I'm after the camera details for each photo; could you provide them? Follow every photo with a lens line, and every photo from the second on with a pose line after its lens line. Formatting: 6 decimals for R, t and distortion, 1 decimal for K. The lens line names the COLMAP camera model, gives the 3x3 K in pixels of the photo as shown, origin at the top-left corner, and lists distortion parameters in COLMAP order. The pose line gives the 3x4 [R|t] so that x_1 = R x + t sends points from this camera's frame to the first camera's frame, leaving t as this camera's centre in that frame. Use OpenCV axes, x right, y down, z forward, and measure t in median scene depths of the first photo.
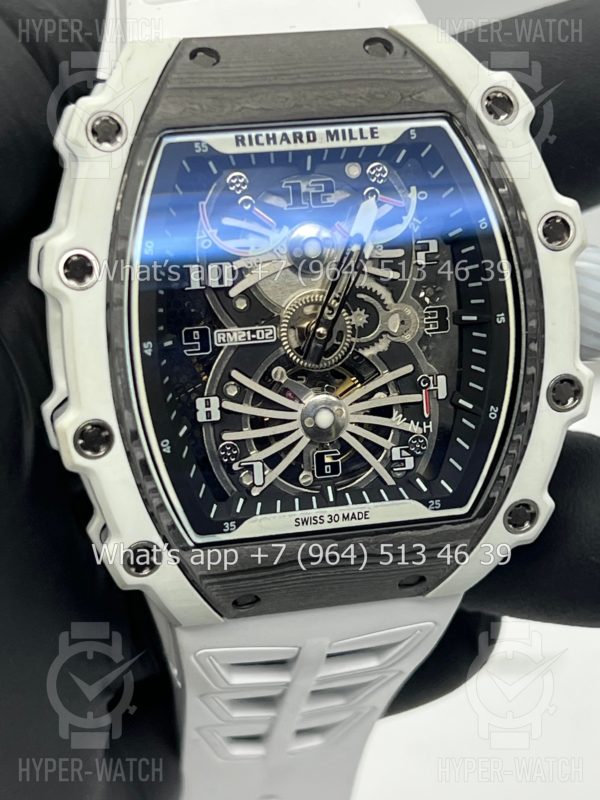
lens RADIAL K [[1936.2, 0, 300.0], [0, 1936.2, 400.0], [0, 0, 1]] dist [0.281268, -0.554009]
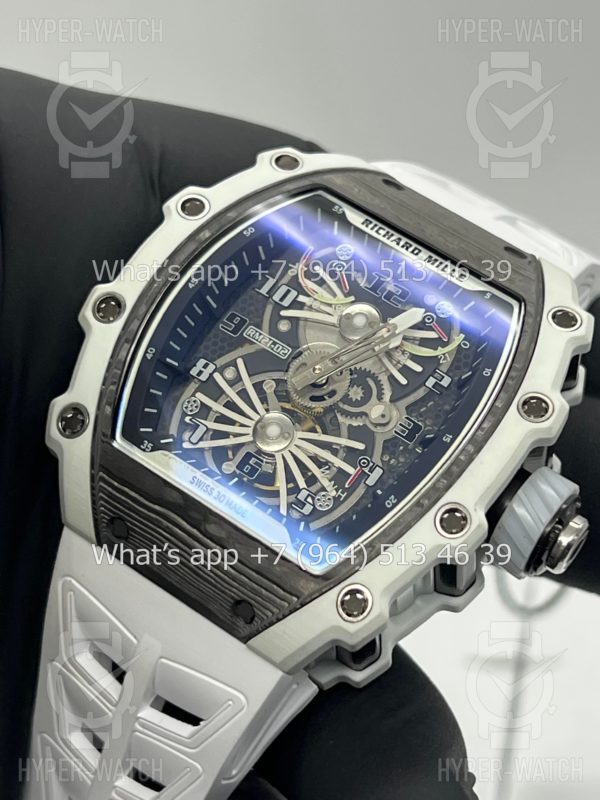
lens RADIAL K [[1936.2, 0, 300.0], [0, 1936.2, 400.0], [0, 0, 1]] dist [0.281268, -0.554009]
pose [[0.729459, 0.439269, -0.524340, 0.610385], [-0.660552, 0.651458, -0.373194, 0.410318], [0.177653, 0.618583, 0.765372, 0.126566]]
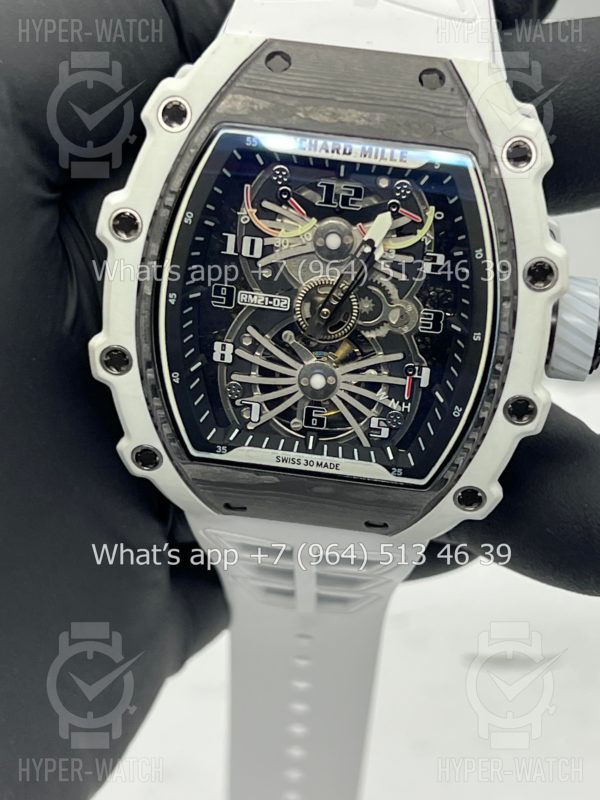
lens RADIAL K [[1936.2, 0, 300.0], [0, 1936.2, 400.0], [0, 0, 1]] dist [0.281268, -0.554009]
pose [[0.938593, 0.249131, -0.238697, 0.289012], [-0.203157, 0.958235, 0.201280, -0.216571], [0.278873, -0.140427, 0.950005, -0.131487]]
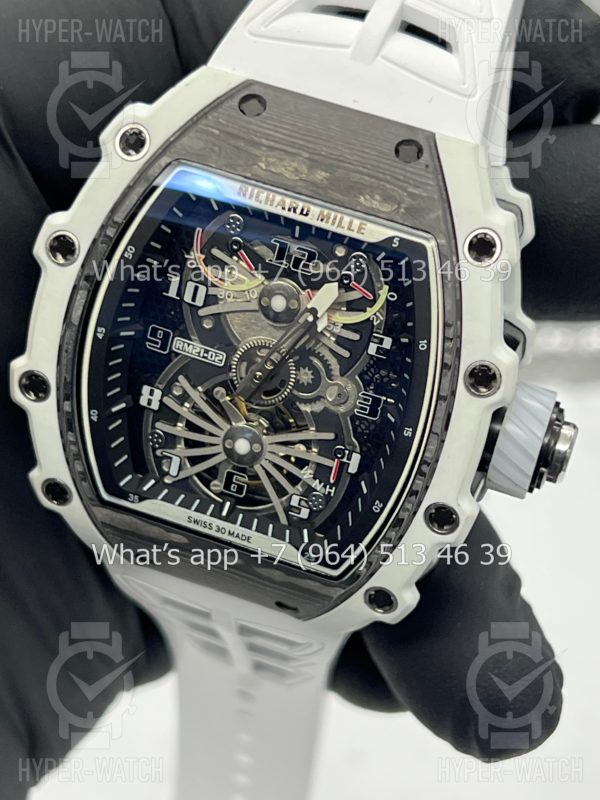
lens RADIAL K [[1936.2, 0, 300.0], [0, 1936.2, 400.0], [0, 0, 1]] dist [0.281268, -0.554009]
pose [[0.844646, 0.412310, -0.341428, 0.410312], [-0.348406, 0.907628, 0.234147, -0.287241], [0.406430, -0.078815, 0.910276, 0.003379]]
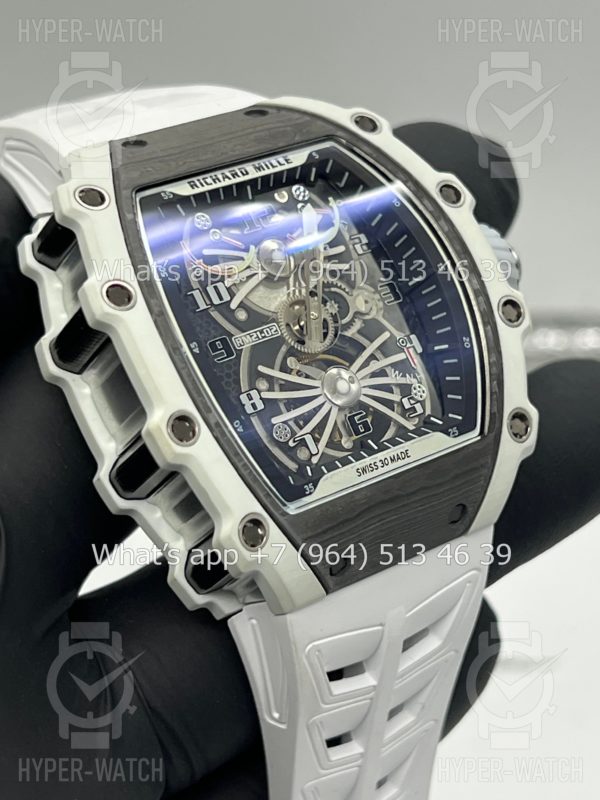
lens RADIAL K [[1936.2, 0, 300.0], [0, 1936.2, 400.0], [0, 0, 1]] dist [0.281268, -0.554009]
pose [[0.896092, -0.297484, 0.329428, -0.390828], [0.397376, 0.868338, -0.296785, 0.347468], [-0.197766, 0.396853, 0.896324, -0.018993]]
